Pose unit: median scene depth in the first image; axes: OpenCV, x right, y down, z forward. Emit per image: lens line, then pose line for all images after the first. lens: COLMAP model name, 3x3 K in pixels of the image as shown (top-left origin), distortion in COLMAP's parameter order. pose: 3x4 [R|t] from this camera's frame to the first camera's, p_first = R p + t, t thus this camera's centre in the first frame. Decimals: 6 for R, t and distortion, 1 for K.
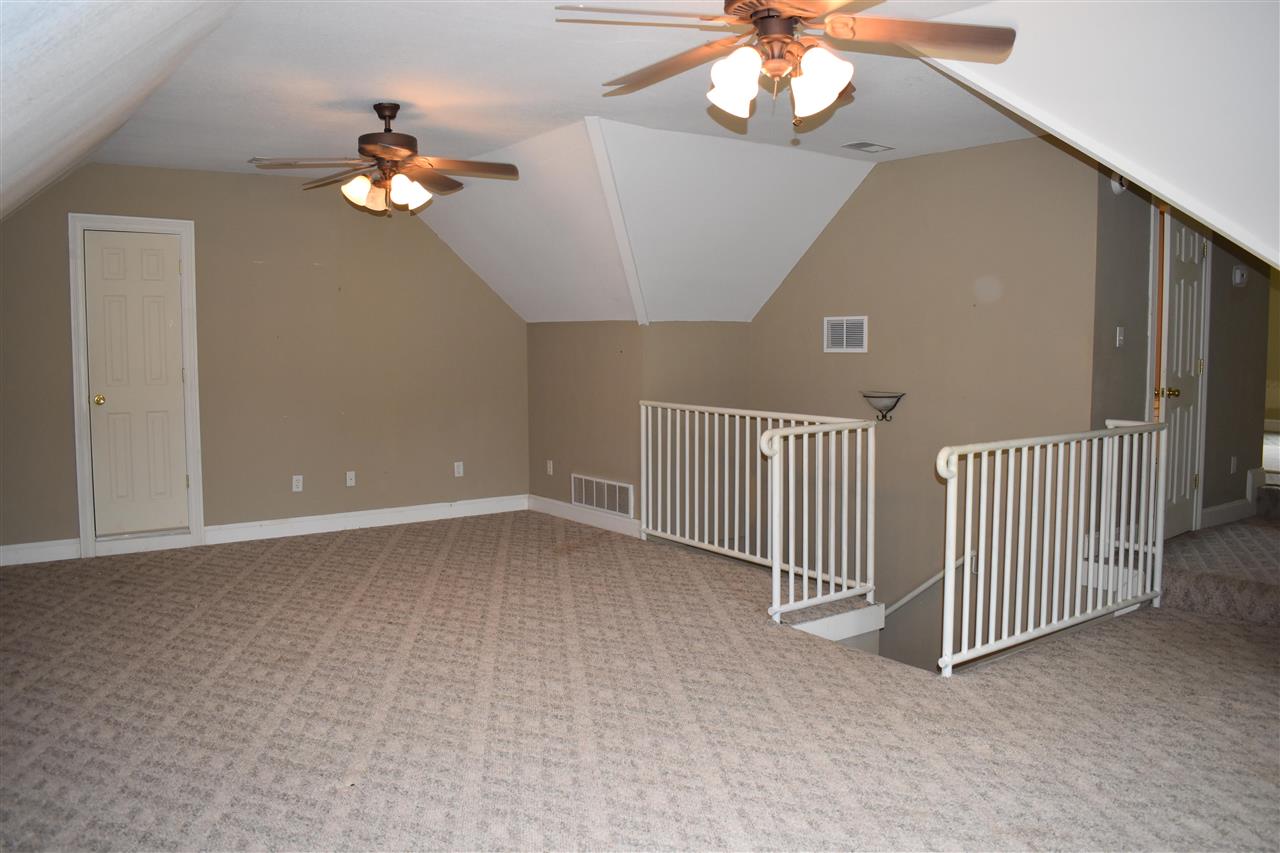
lens RADIAL K [[1007.0, 0, 630.3], [0, 1007.0, 428.8], [0, 0, 1]] dist [-0.088212, 0.011745]
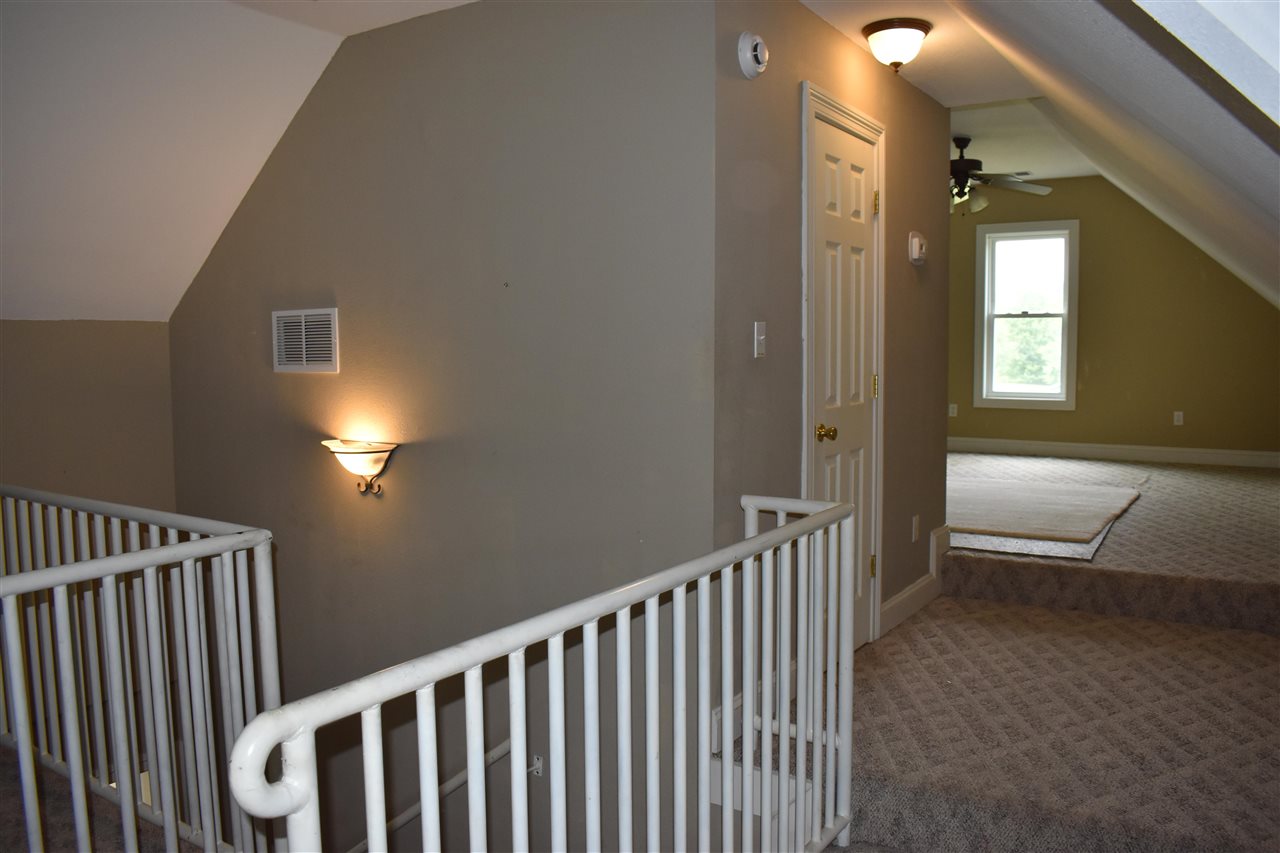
lens RADIAL K [[1007.0, 0, 641.0], [0, 1007.0, 430.6], [0, 0, 1]] dist [-0.088212, 0.011745]
pose [[0.932242, -0.034099, 0.360225, 0.246793], [0.036232, 0.999343, 0.000830, -0.048491], [-0.360017, 0.012278, 0.932865, 0.533760]]
